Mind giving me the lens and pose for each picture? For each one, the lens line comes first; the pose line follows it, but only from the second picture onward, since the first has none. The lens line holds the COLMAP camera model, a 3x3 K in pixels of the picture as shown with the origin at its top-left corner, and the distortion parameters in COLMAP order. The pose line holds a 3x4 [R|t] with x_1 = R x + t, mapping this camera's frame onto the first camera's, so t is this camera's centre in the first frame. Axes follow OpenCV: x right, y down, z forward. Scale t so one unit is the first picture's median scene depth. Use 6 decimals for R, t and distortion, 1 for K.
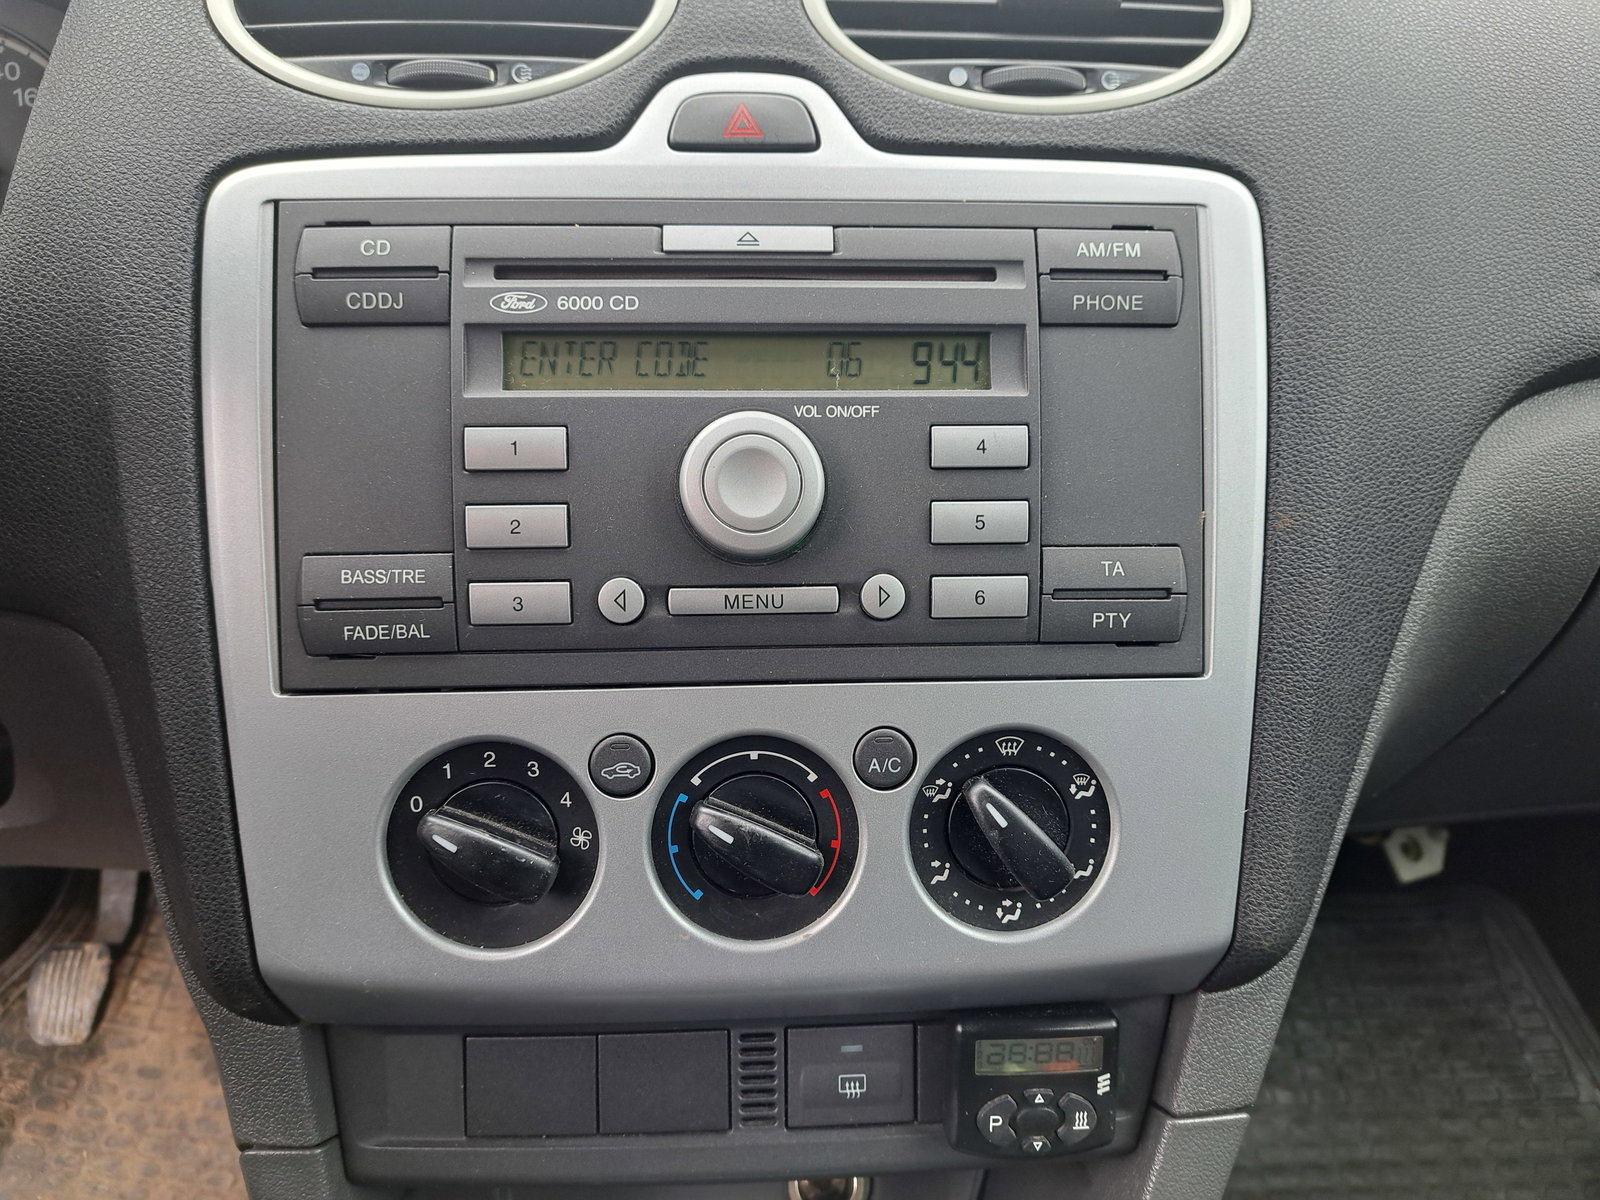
lens RADIAL K [[1240.0, 0, 831.9], [0, 1240.0, 596.0], [0, 0, 1]] dist [-0.004096, -0.007633]
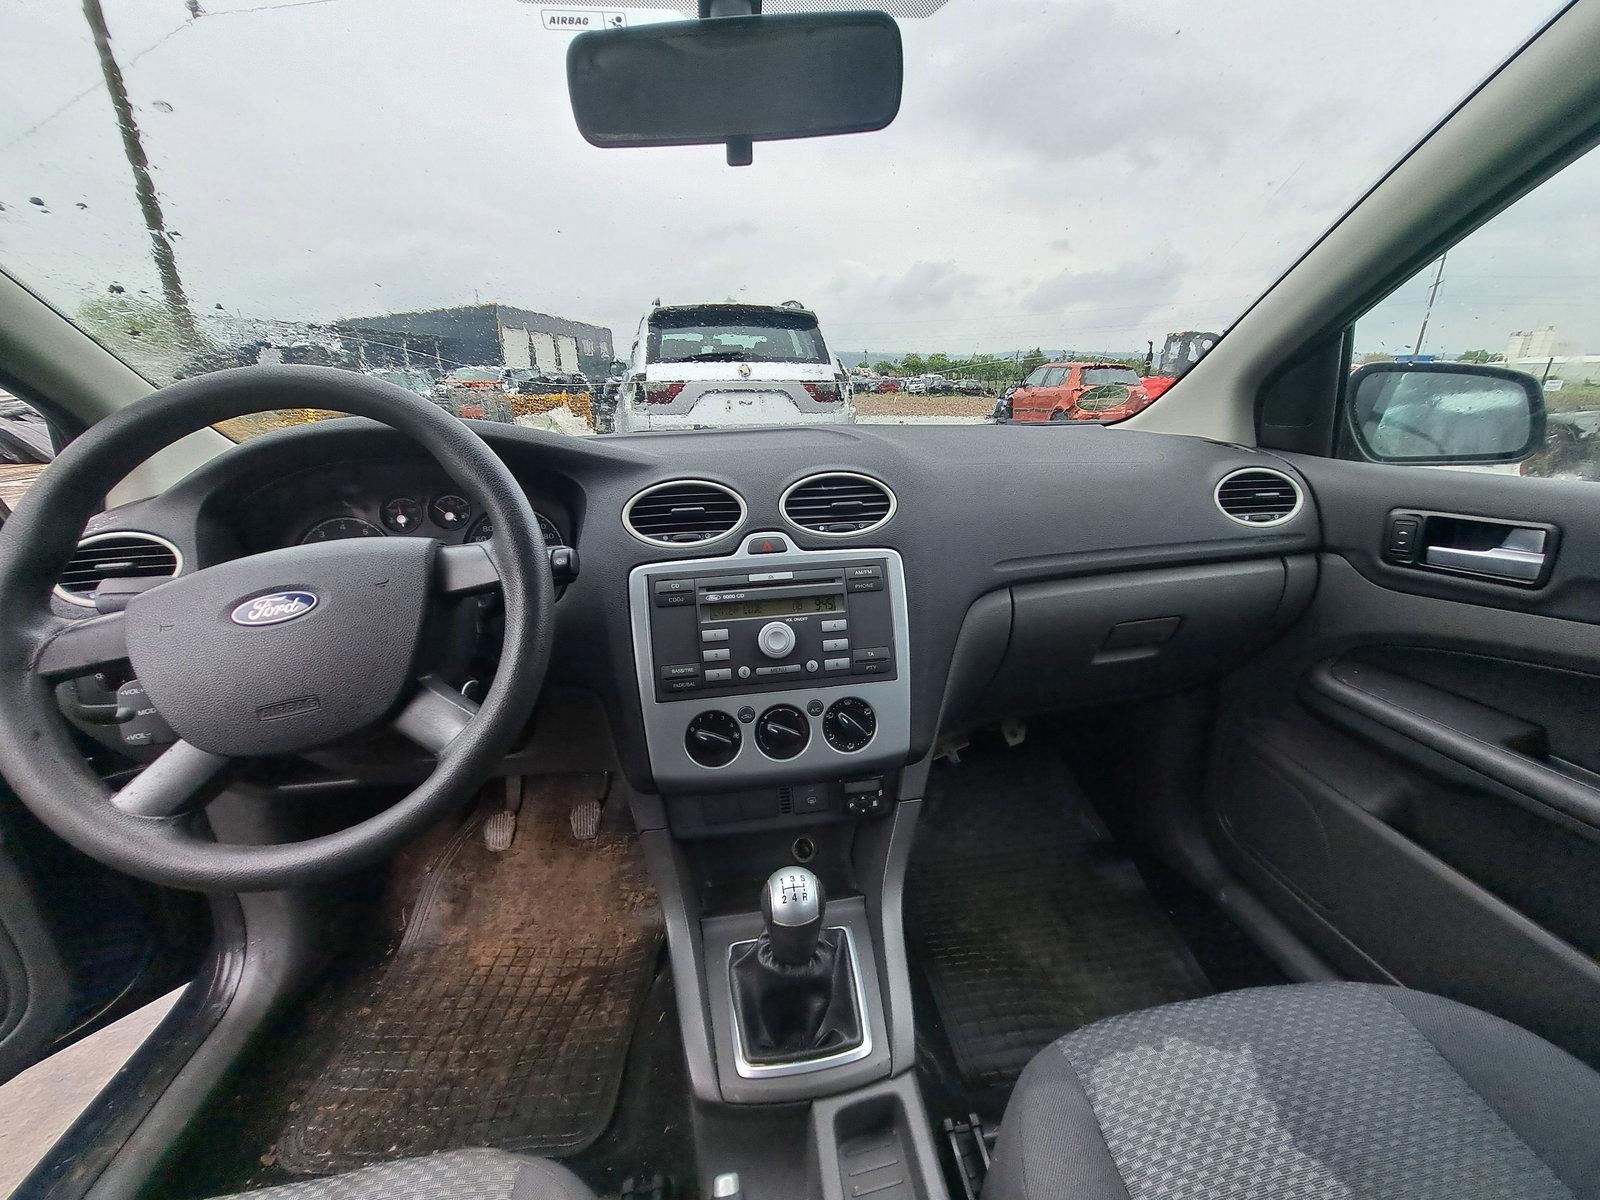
lens RADIAL K [[643.6, 0, 807.8], [0, 643.6, 625.2], [0, 0, 1]] dist [0.000225, 0.000013]
pose [[0.996266, -0.068609, 0.052415, -0.066740], [0.069622, 0.997415, -0.017756, -0.090129], [-0.051062, 0.021339, 0.998468, -0.988929]]
